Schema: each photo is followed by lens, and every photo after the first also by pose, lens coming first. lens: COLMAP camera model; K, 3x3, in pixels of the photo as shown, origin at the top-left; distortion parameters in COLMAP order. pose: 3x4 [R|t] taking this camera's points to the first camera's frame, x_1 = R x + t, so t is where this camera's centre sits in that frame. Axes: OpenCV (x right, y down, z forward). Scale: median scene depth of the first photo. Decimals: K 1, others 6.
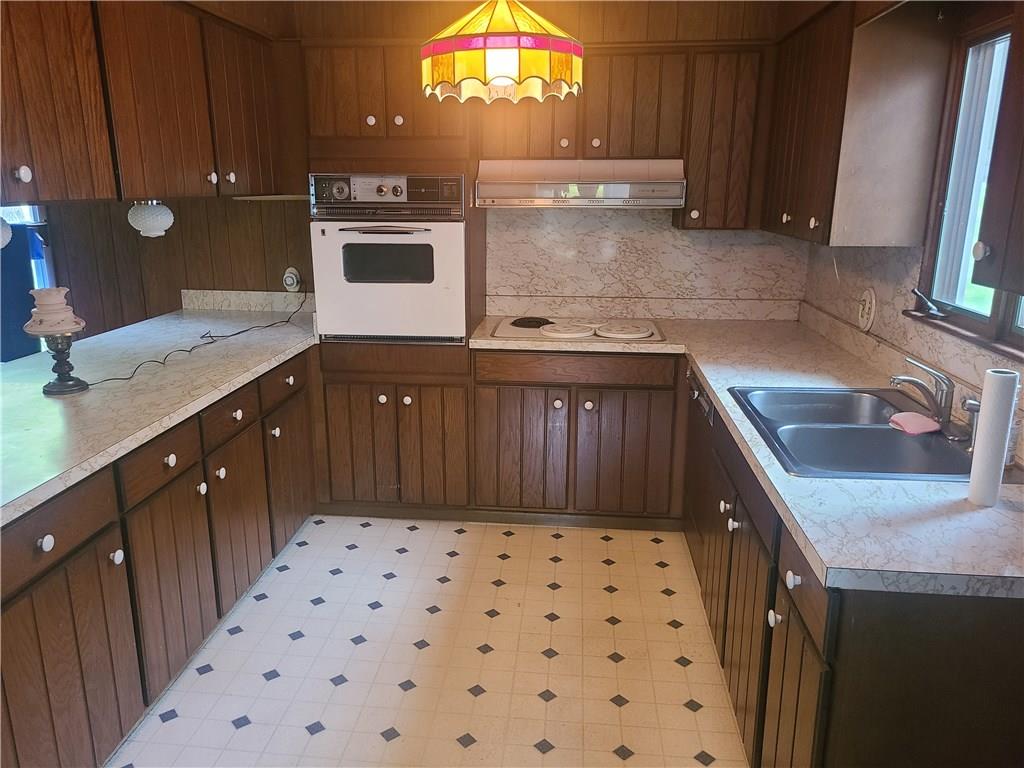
lens RADIAL K [[768.6, 0, 509.7], [0, 768.6, 384.2], [0, 0, 1]] dist [0.051567, -0.010398]
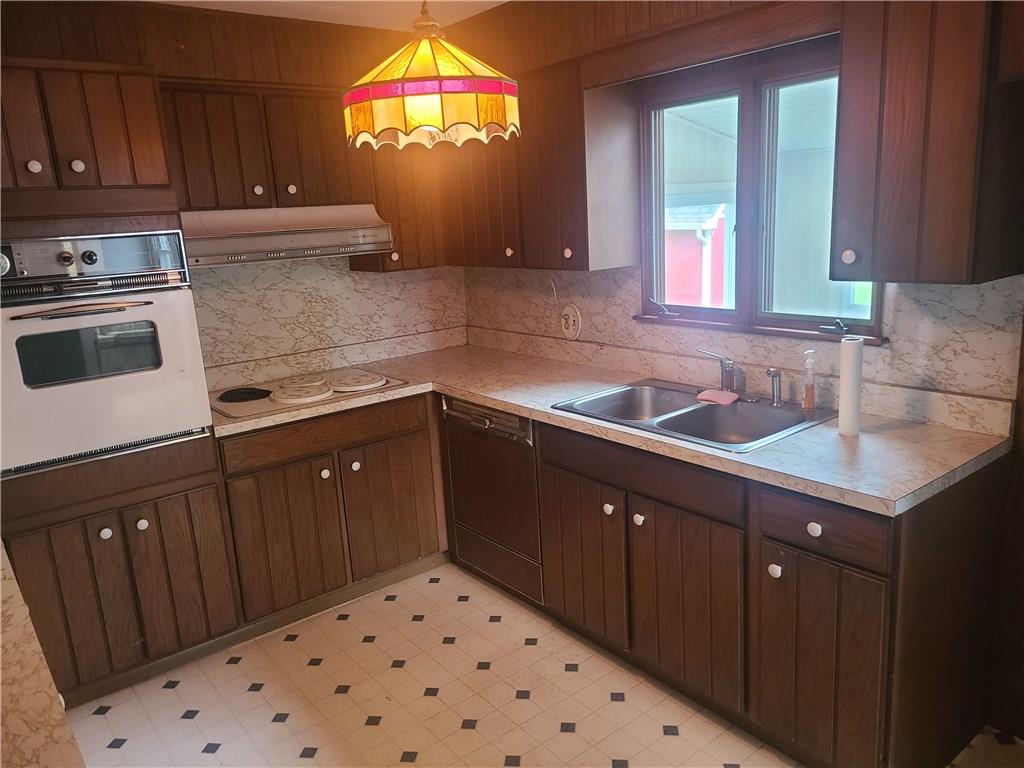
lens RADIAL K [[768.6, 0, 510.8], [0, 768.6, 386.0], [0, 0, 1]] dist [0.051567, -0.010398]
pose [[0.724984, -0.198118, 0.659656, -0.357116], [0.228333, 0.972711, 0.041195, -0.062438], [-0.649817, 0.120756, 0.750437, 0.165212]]
